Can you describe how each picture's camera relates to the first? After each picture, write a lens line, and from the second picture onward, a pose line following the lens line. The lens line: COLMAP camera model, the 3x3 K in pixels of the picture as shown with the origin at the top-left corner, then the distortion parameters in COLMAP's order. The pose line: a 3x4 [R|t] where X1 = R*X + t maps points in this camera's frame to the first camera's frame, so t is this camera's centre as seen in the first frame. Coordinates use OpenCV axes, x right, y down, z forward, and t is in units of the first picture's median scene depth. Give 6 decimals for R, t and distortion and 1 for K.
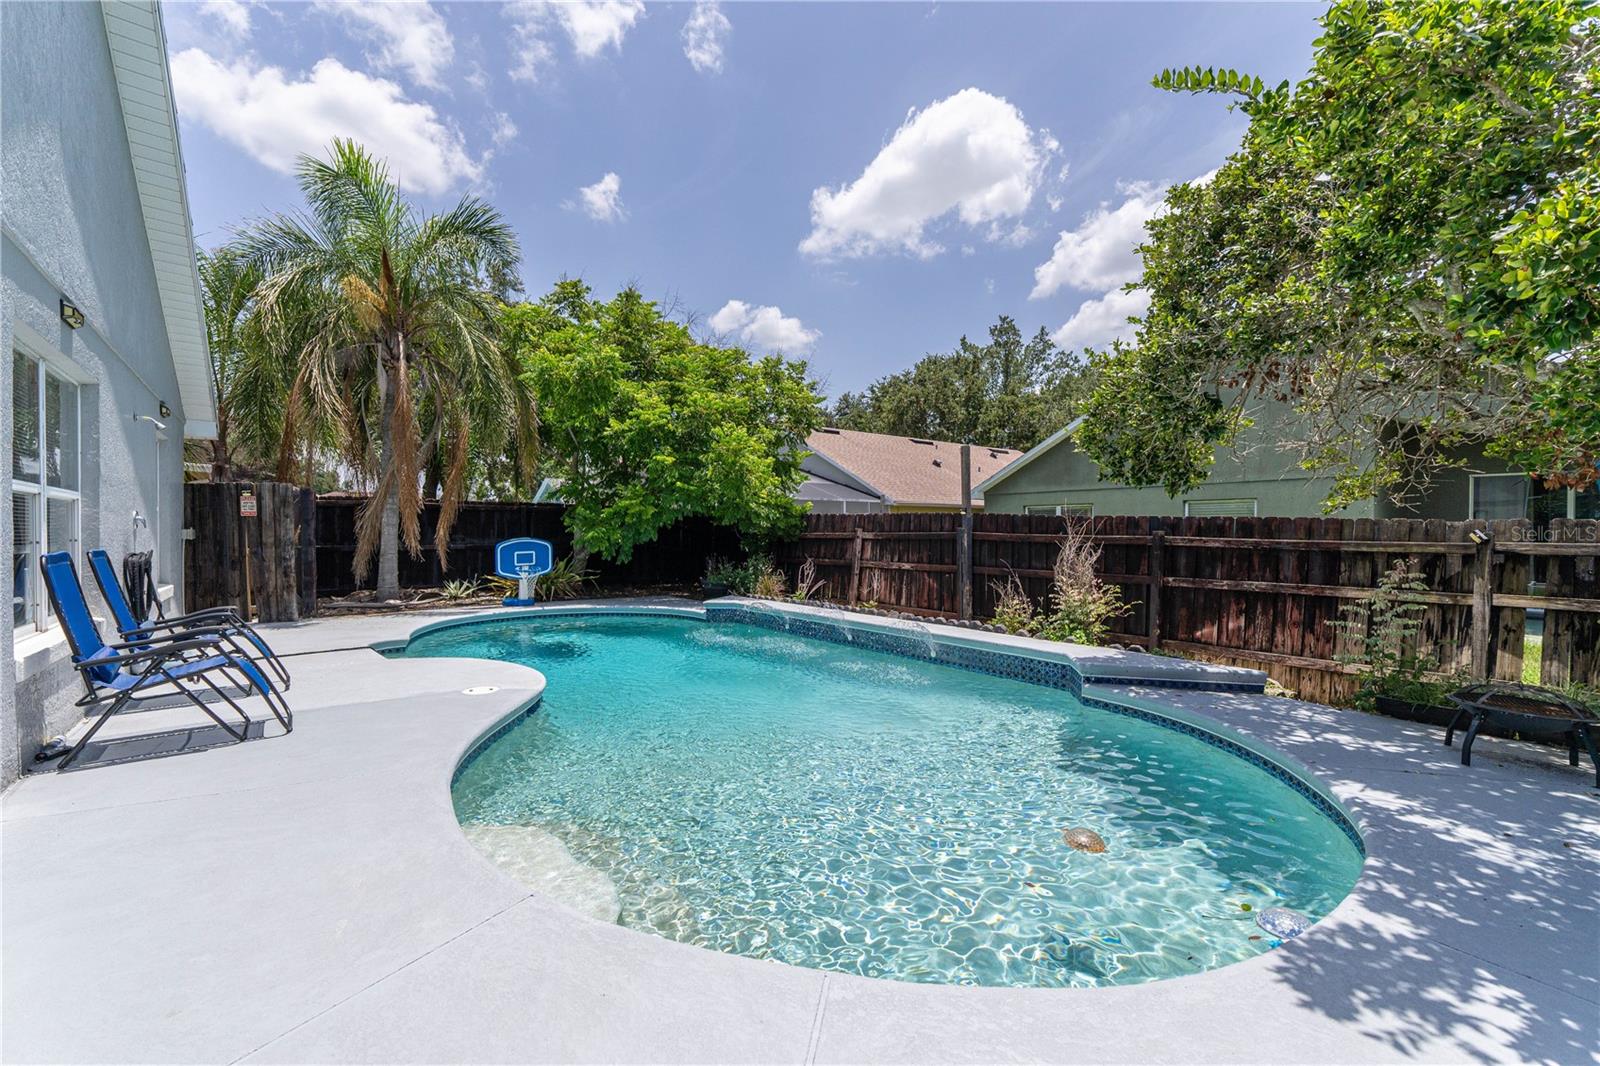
lens RADIAL K [[690.5, 0, 793.8], [0, 690.5, 529.5], [0, 0, 1]] dist [0.011499, -0.000007]
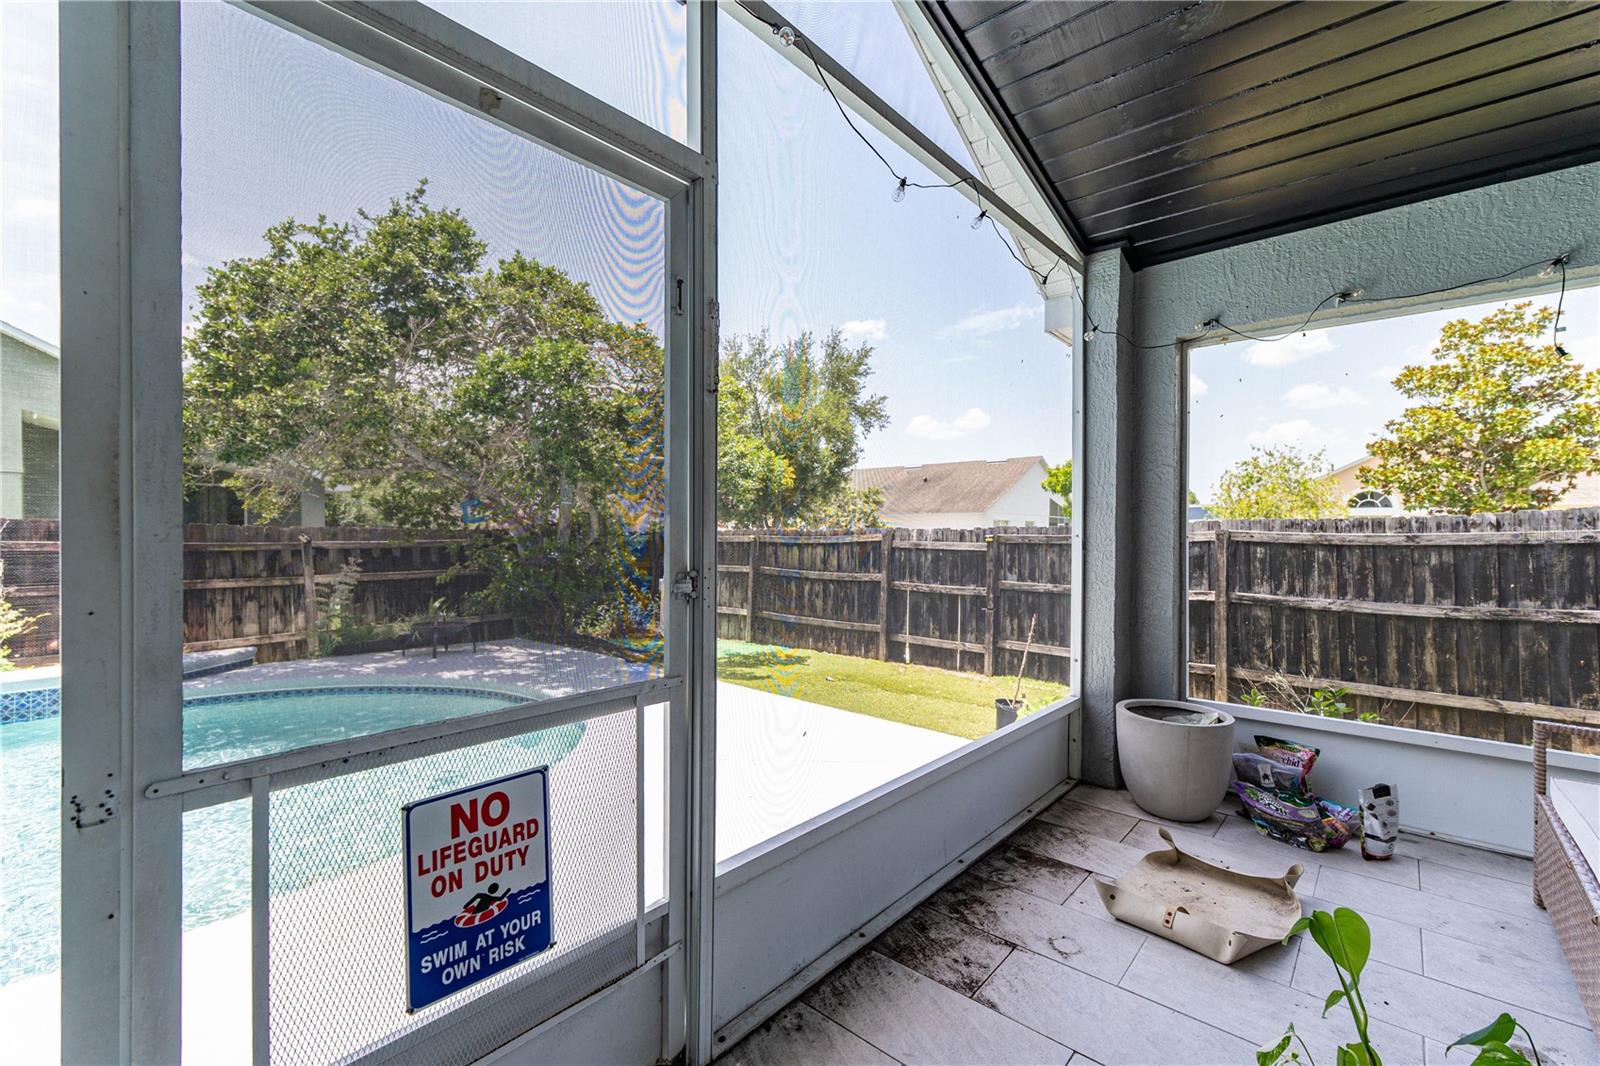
lens RADIAL K [[690.5, 0, 794.8], [0, 690.5, 535.7], [0, 0, 1]] dist [0.011499, -0.000007]
pose [[-0.184787, -0.009218, 0.982735, -0.551684], [-0.005484, 0.999950, 0.008348, -0.010716], [-0.982763, -0.003847, -0.184828, 0.193209]]
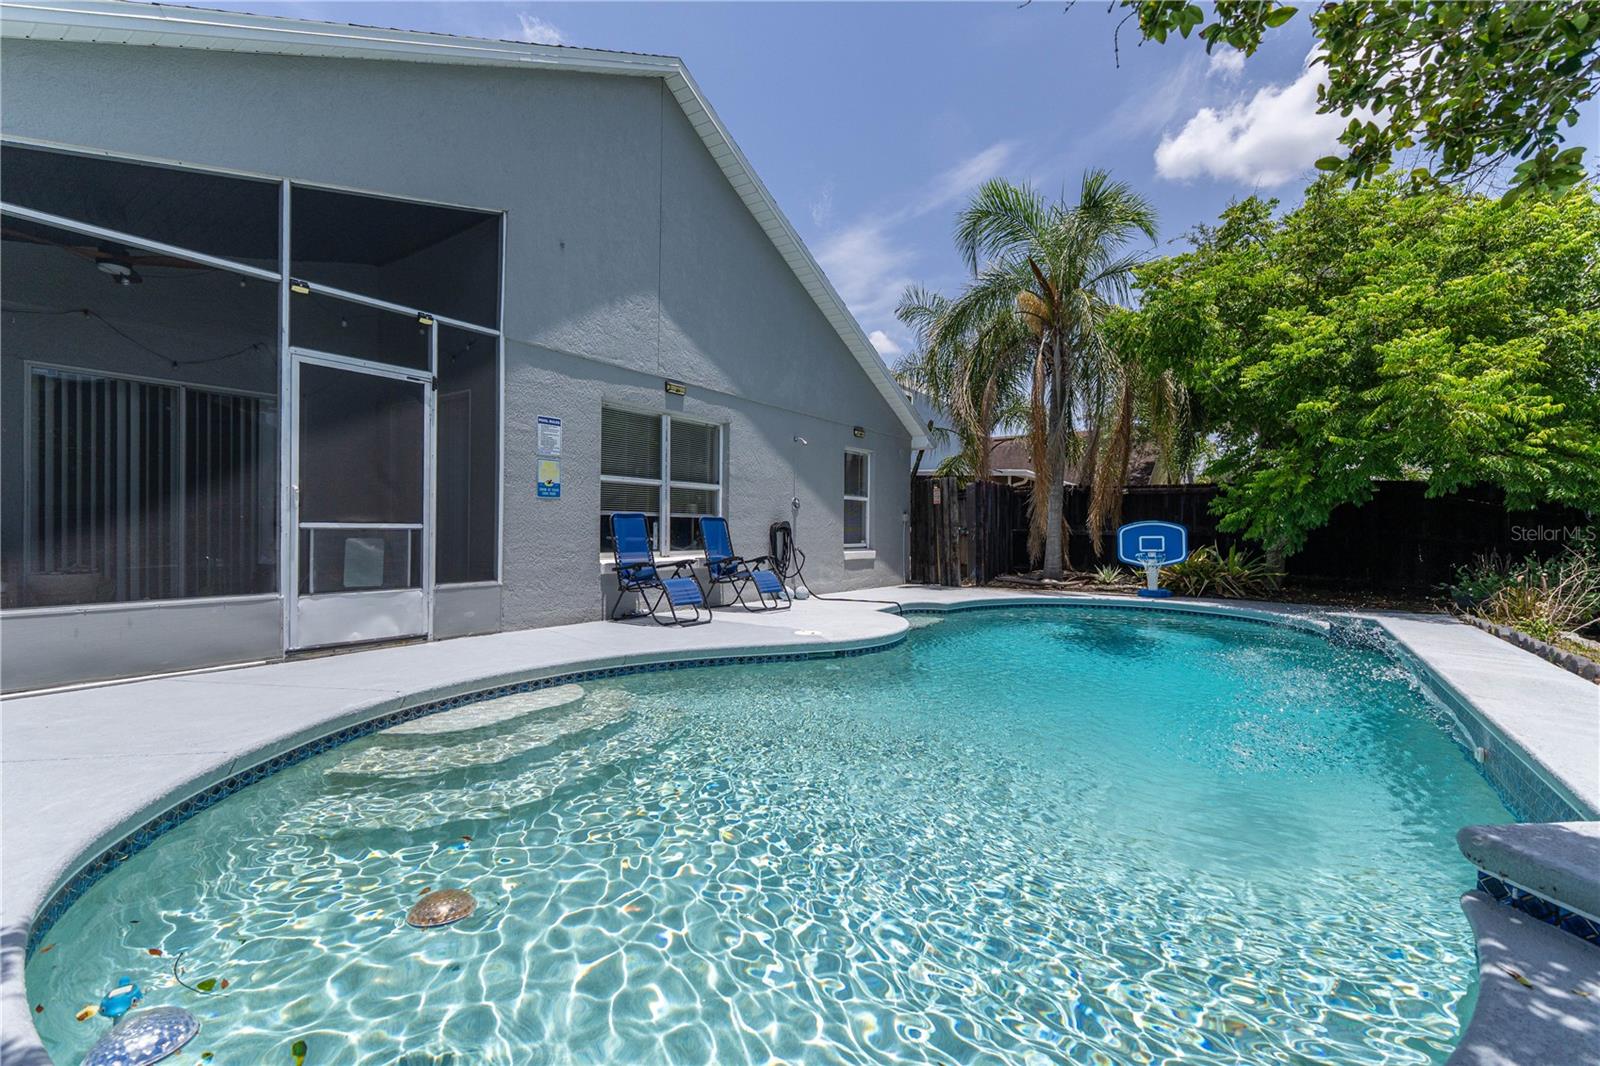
lens RADIAL K [[690.5, 0, 795.2], [0, 690.5, 536.8], [0, 0, 1]] dist [0.011499, -0.000007]
pose [[0.295593, 0.010060, -0.955261, 0.496596], [-0.008156, 0.999935, 0.008007, 0.044335], [0.955279, 0.005424, 0.295656, 0.451282]]
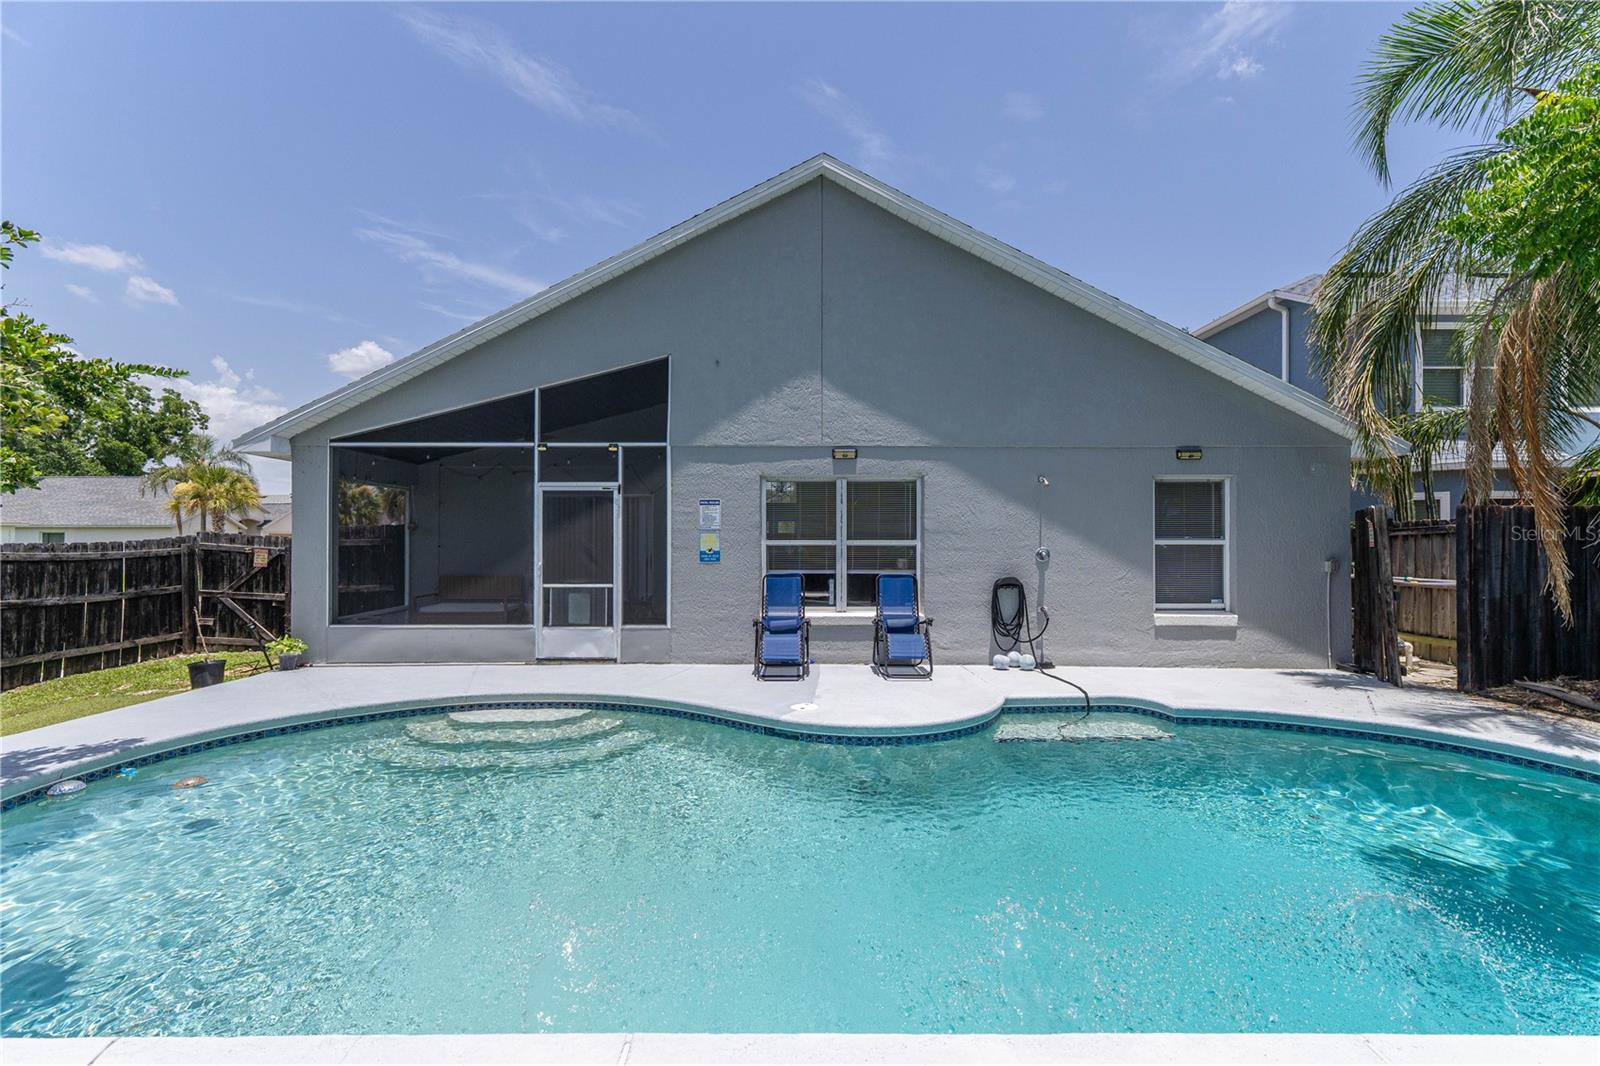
lens RADIAL K [[690.5, 0, 788.7], [0, 690.5, 533.2], [0, 0, 1]] dist [0.011499, -0.000007]
pose [[-0.611712, -0.006389, -0.791054, 0.365302], [-0.000915, 0.999972, -0.007369, -0.038105], [0.791080, -0.003783, -0.611701, 1.229824]]
